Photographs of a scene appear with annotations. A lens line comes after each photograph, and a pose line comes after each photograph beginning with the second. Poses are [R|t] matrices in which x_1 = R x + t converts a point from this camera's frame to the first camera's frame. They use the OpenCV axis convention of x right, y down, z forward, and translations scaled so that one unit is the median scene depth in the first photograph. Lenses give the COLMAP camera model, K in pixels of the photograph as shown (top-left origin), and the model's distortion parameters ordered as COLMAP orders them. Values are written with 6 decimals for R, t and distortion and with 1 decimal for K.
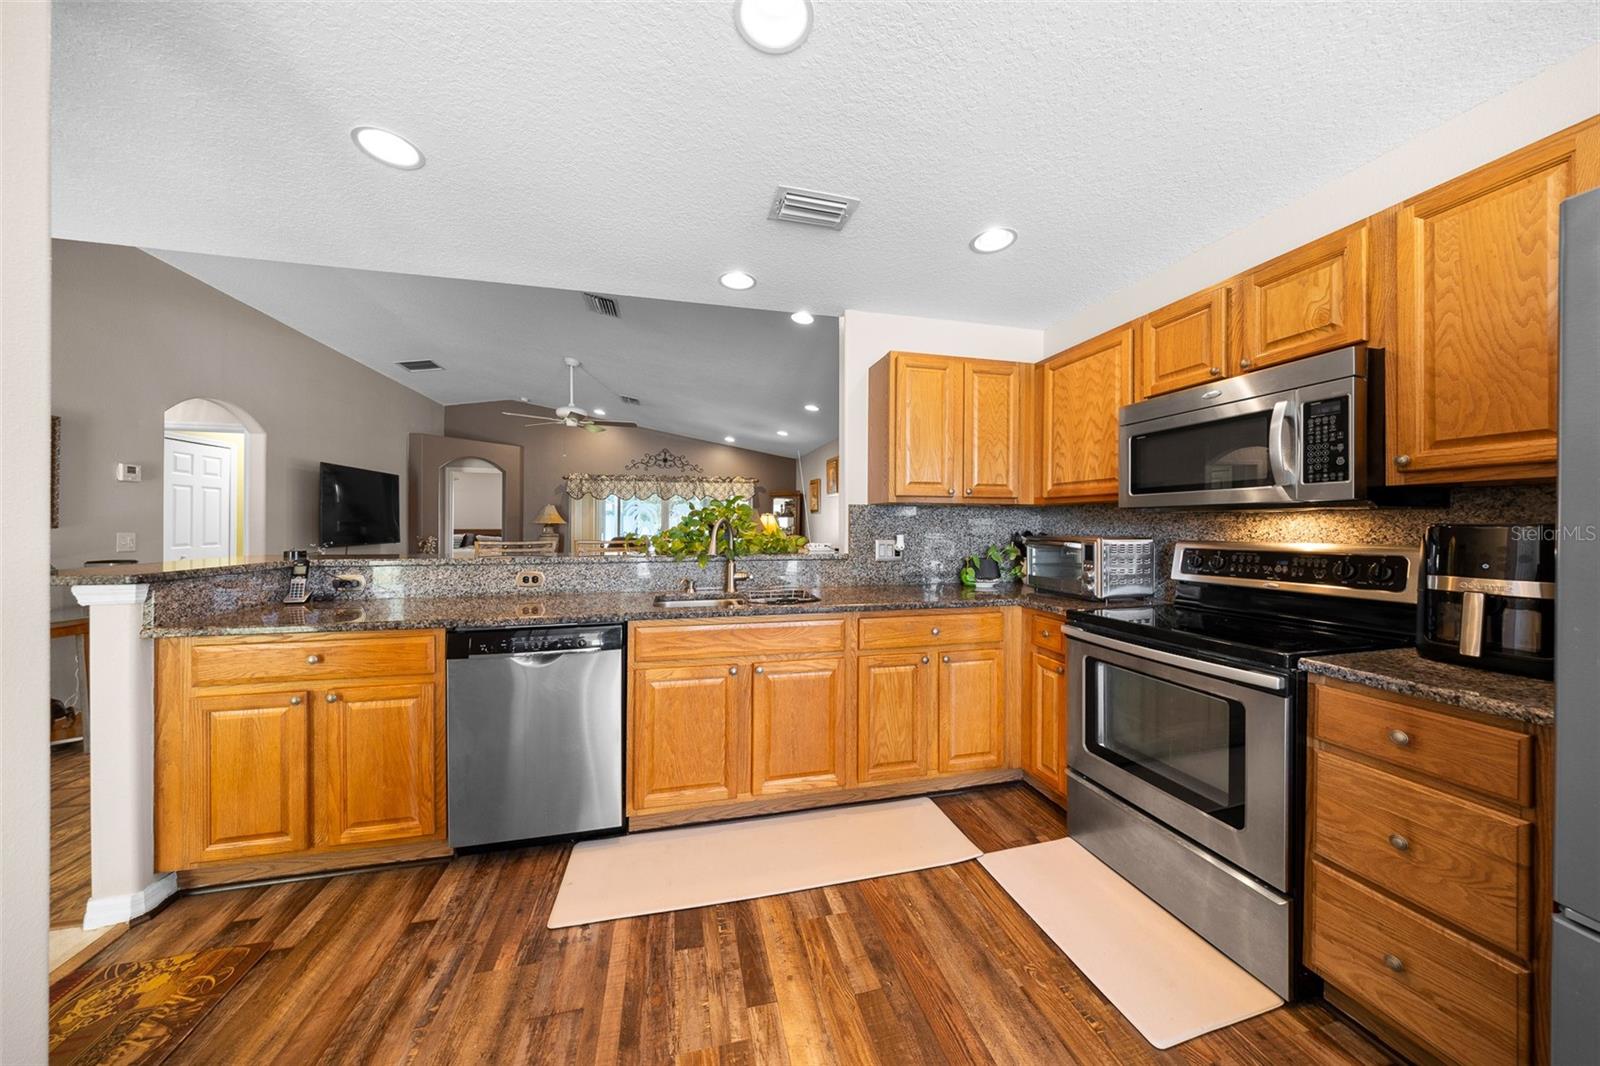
lens RADIAL K [[508.2, 0, 800.0], [0, 508.2, 533.0], [0, 0, 1]] dist [-0.006246, -0.000148]
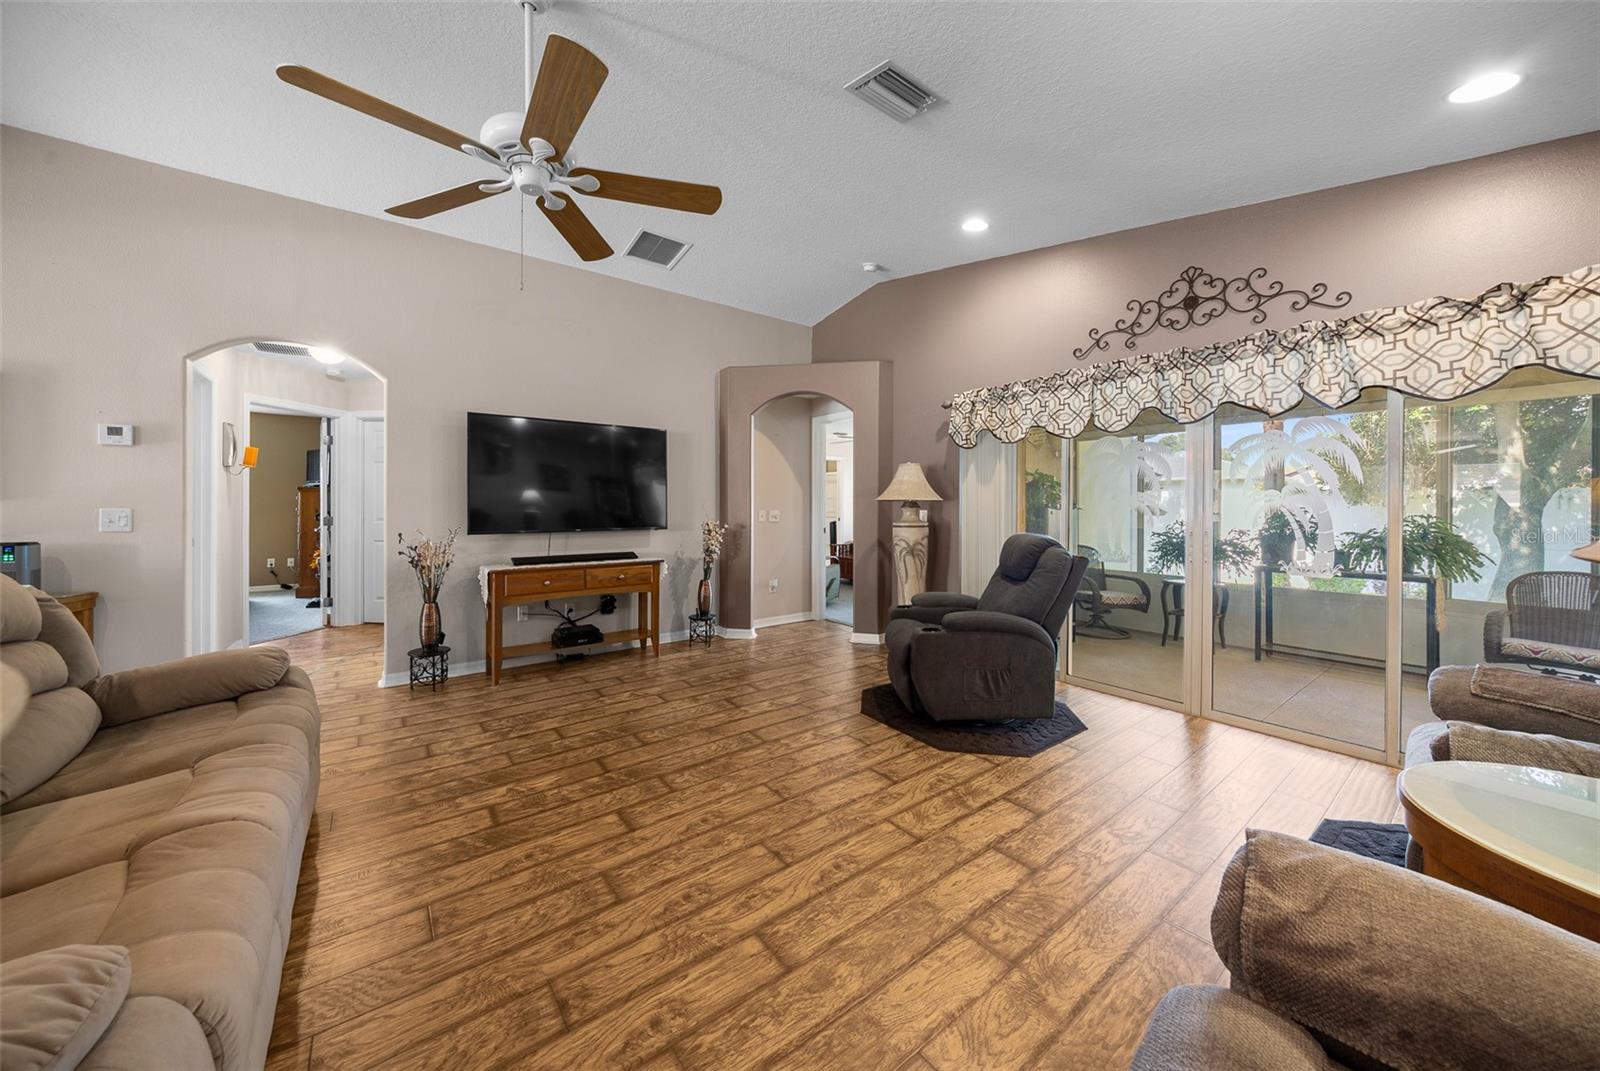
lens RADIAL K [[566.5, 0, 795.1], [0, 566.5, 490.6], [0, 0, 1]] dist [-0.001047, -0.000192]
pose [[0.403573, -0.028532, -0.914502, -0.154953], [-0.017655, 0.999085, -0.038962, -0.024213], [0.914777, 0.031870, 0.402700, 2.270231]]
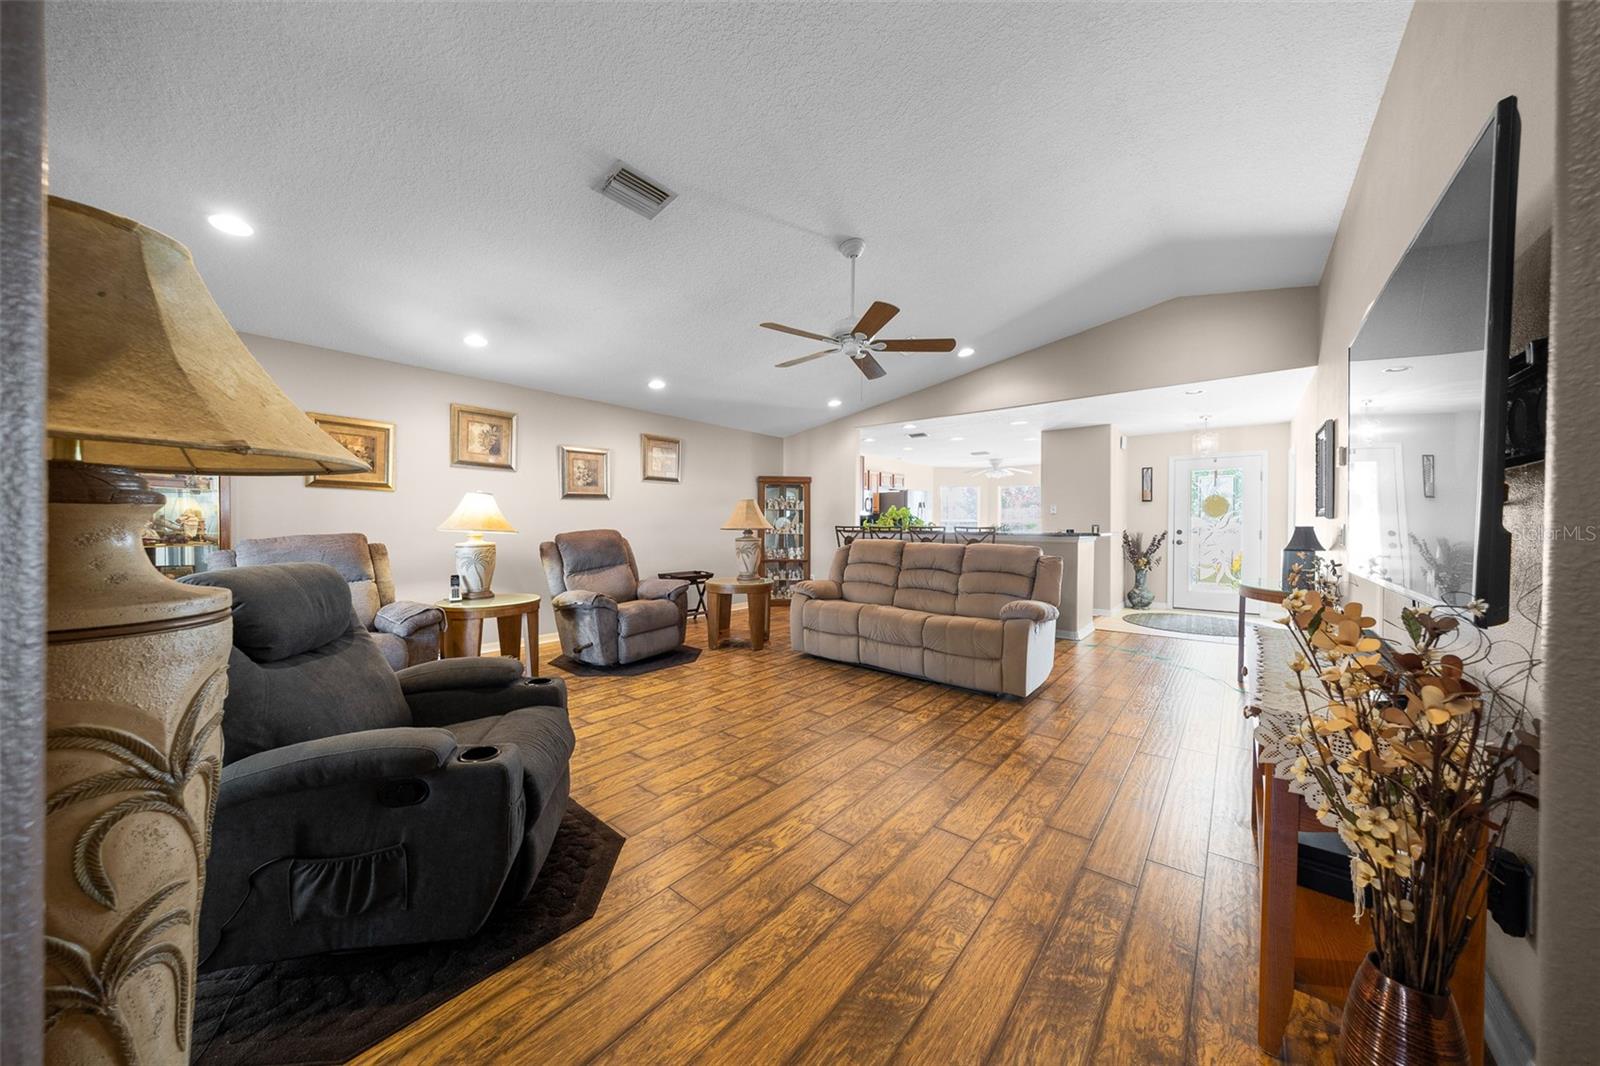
lens RADIAL K [[541.8, 0, 800.0], [0, 541.8, 533.0], [0, 0, 1]] dist [0.010846, -0.000088]
pose [[-0.590976, -0.020310, 0.806433, -2.153566], [0.009093, 0.999452, 0.031835, -0.039065], [-0.806638, 0.026147, -0.590467, 3.234879]]
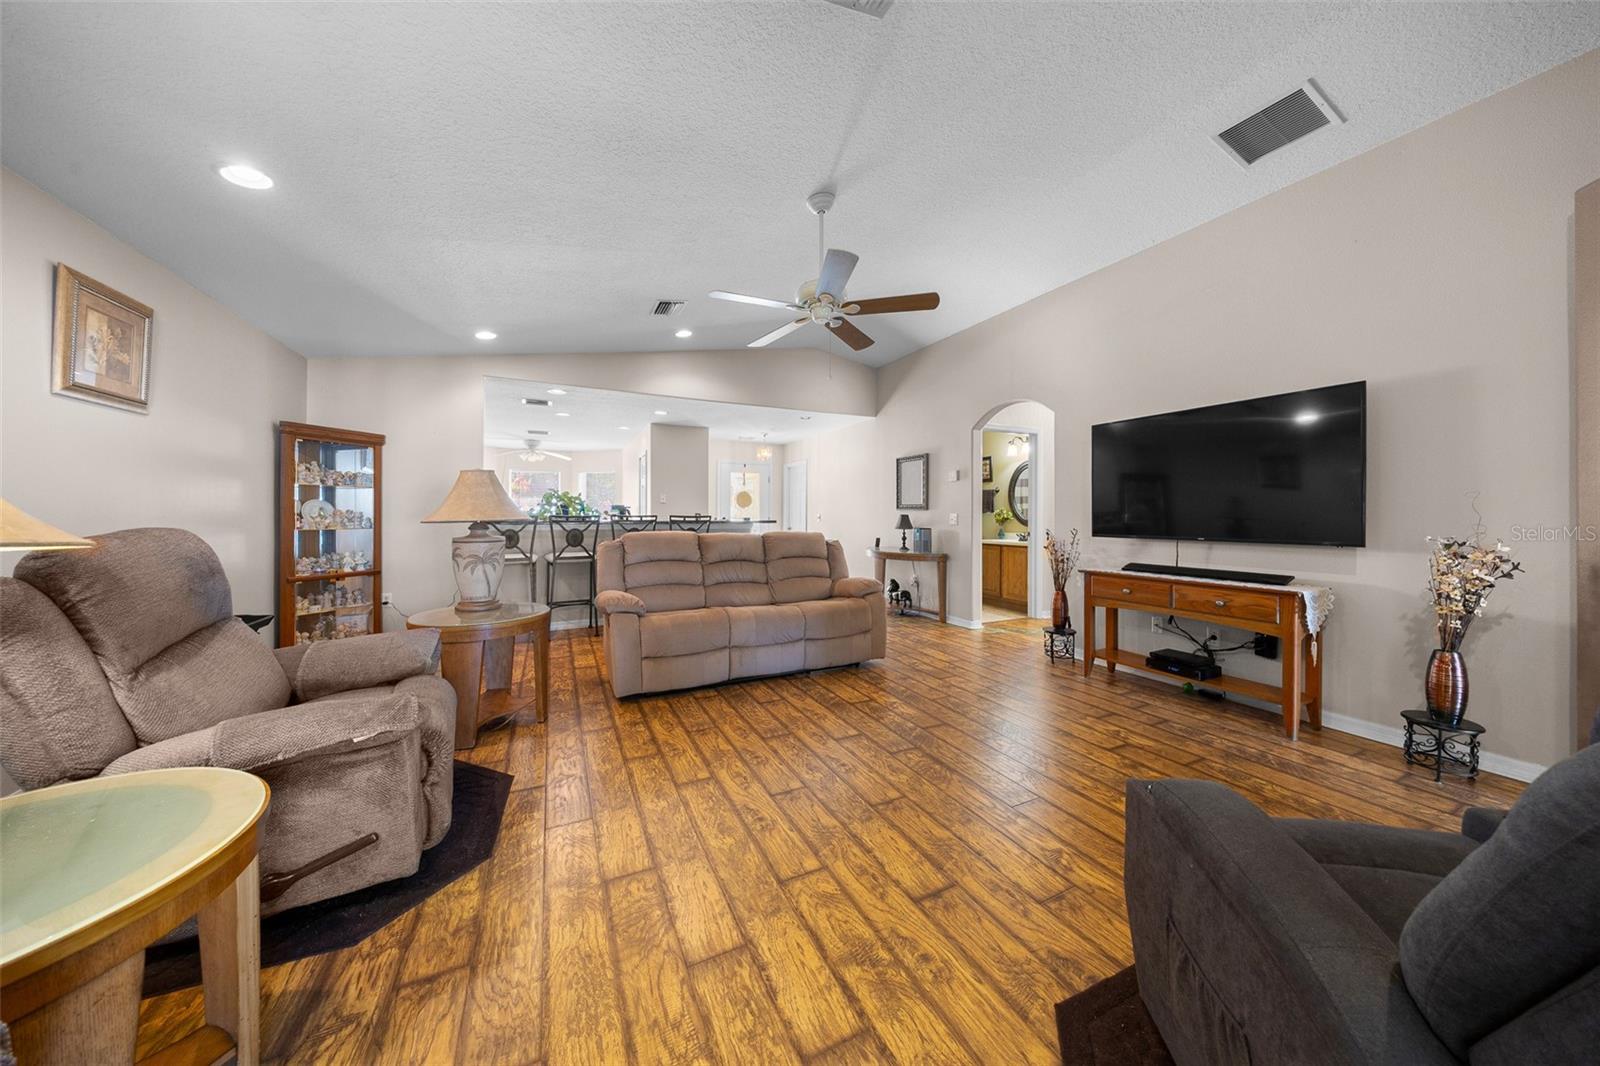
lens RADIAL K [[508.2, 0, 800.0], [0, 508.2, 533.0], [0, 0, 1]] dist [-0.006246, -0.000148]
pose [[-0.976675, -0.004136, -0.214685, -0.741353], [-0.017215, 0.998104, 0.059086, -0.046929], [0.214034, 0.061404, -0.974894, 3.428500]]
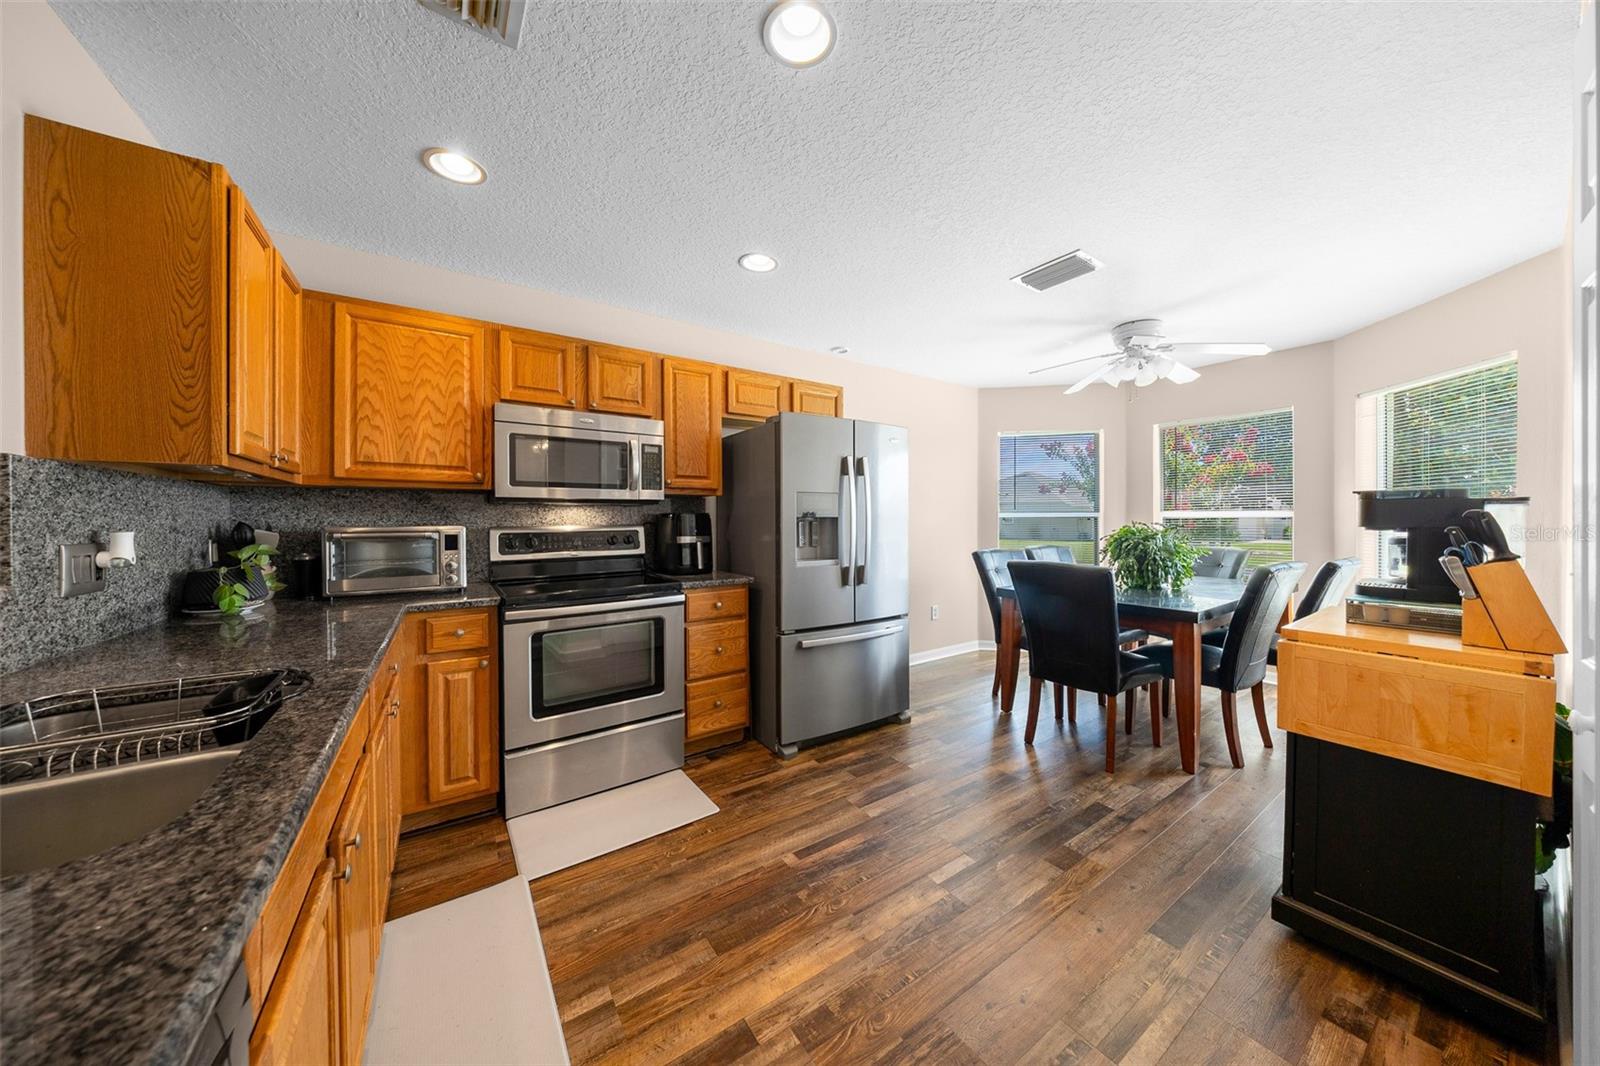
lens RADIAL K [[513.7, 0, 801.5], [0, 513.7, 527.8], [0, 0, 1]] dist [-0.000159, -0.000065]
pose [[-0.338543, -0.019248, 0.940754, -0.538641], [0.015586, 0.999539, 0.026059, -0.002537], [-0.940822, 0.023485, -0.338087, 0.673813]]
